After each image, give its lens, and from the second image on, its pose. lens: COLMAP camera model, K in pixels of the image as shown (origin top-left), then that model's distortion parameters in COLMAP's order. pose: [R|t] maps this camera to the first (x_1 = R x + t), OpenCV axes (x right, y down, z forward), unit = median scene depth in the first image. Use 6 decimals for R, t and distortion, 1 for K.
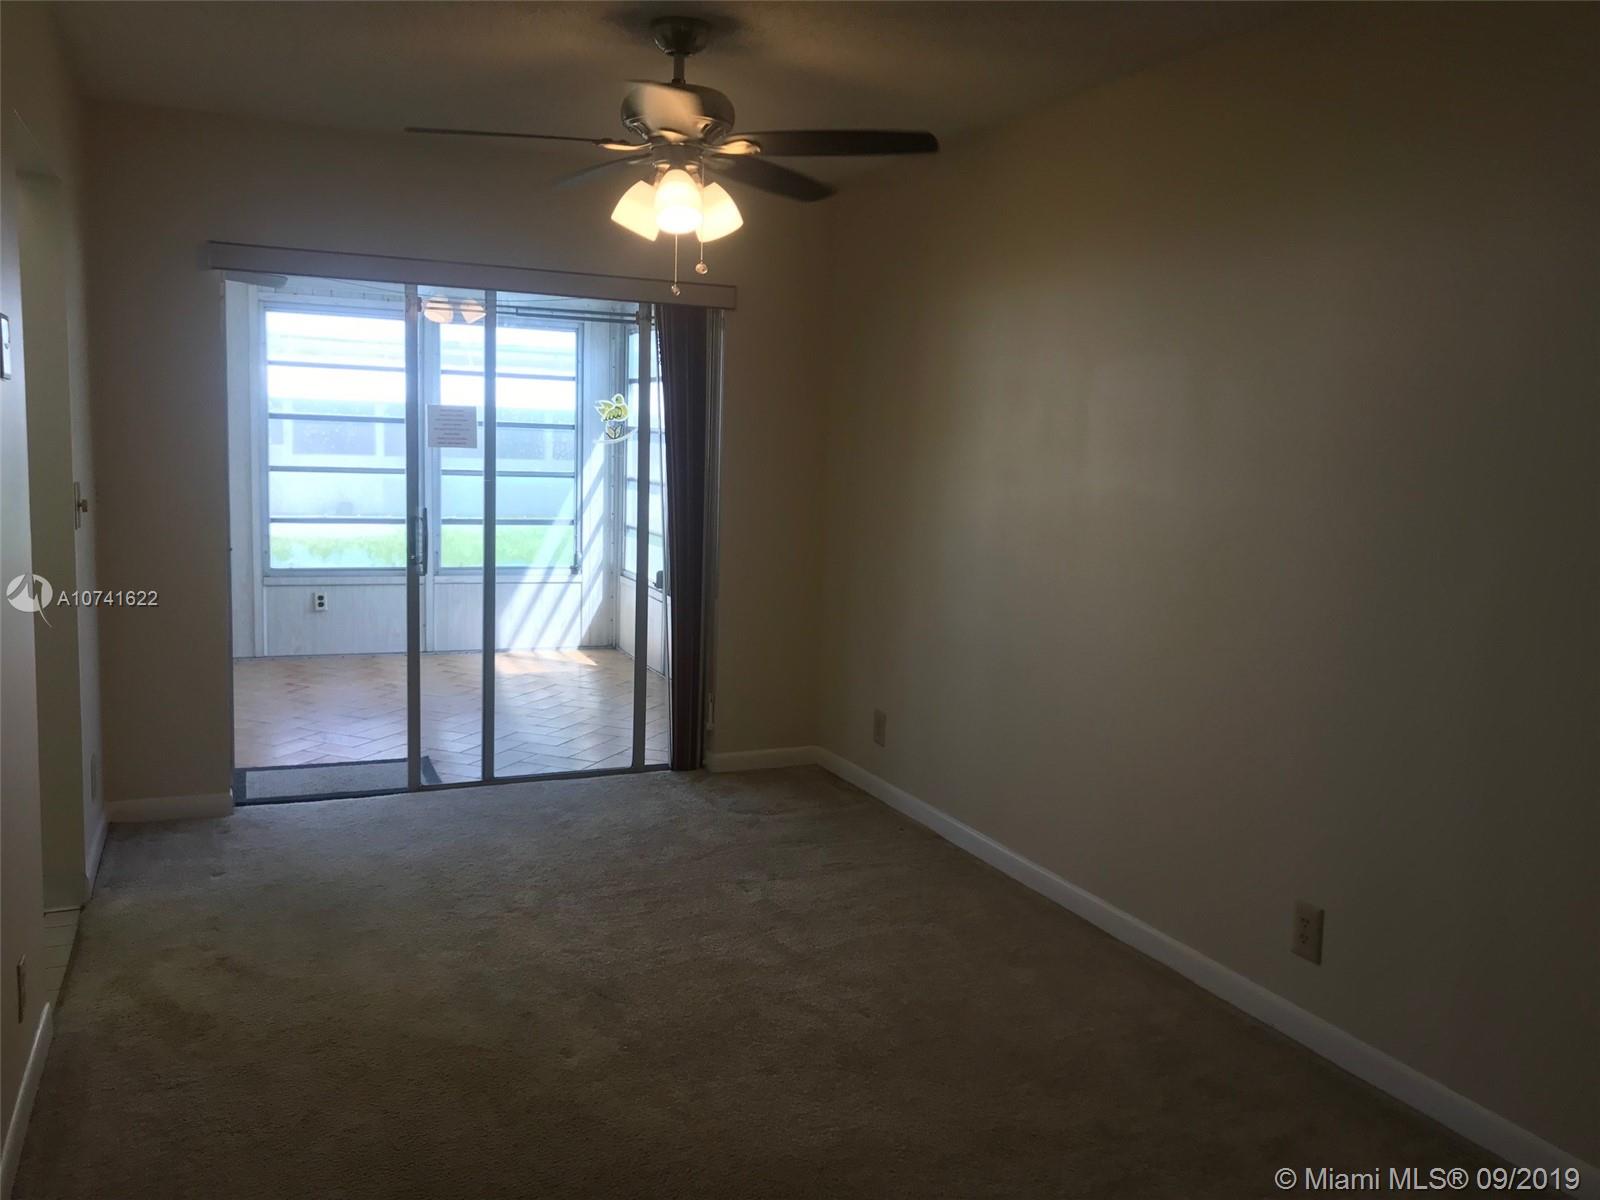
lens RADIAL K [[1310.4, 0, 799.3], [0, 1310.4, 585.1], [0, 0, 1]] dist [0.050527, -0.053360]
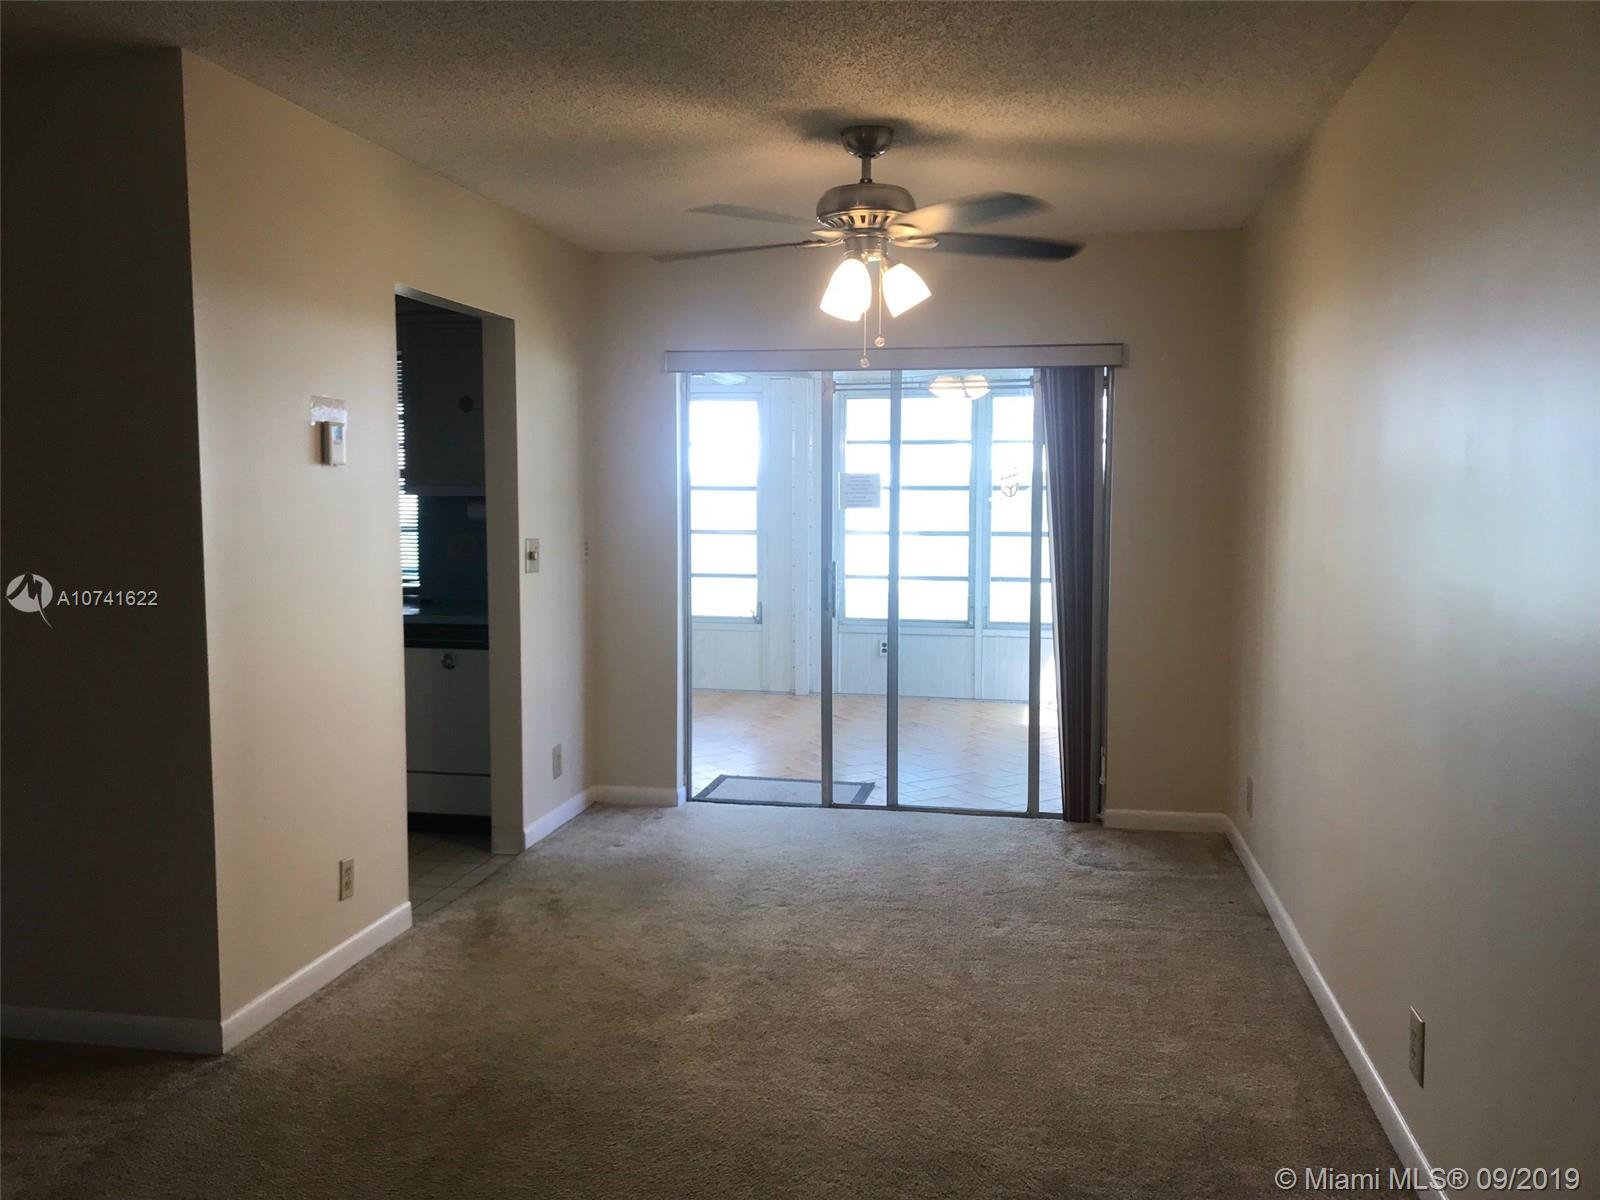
lens RADIAL K [[1310.4, 0, 788.2], [0, 1310.4, 602.8], [0, 0, 1]] dist [0.050527, -0.053360]
pose [[0.823577, 0.020672, -0.566828, 0.329290], [-0.041966, 0.998817, -0.024547, 0.007244], [0.565650, 0.044004, 0.823470, 0.030565]]
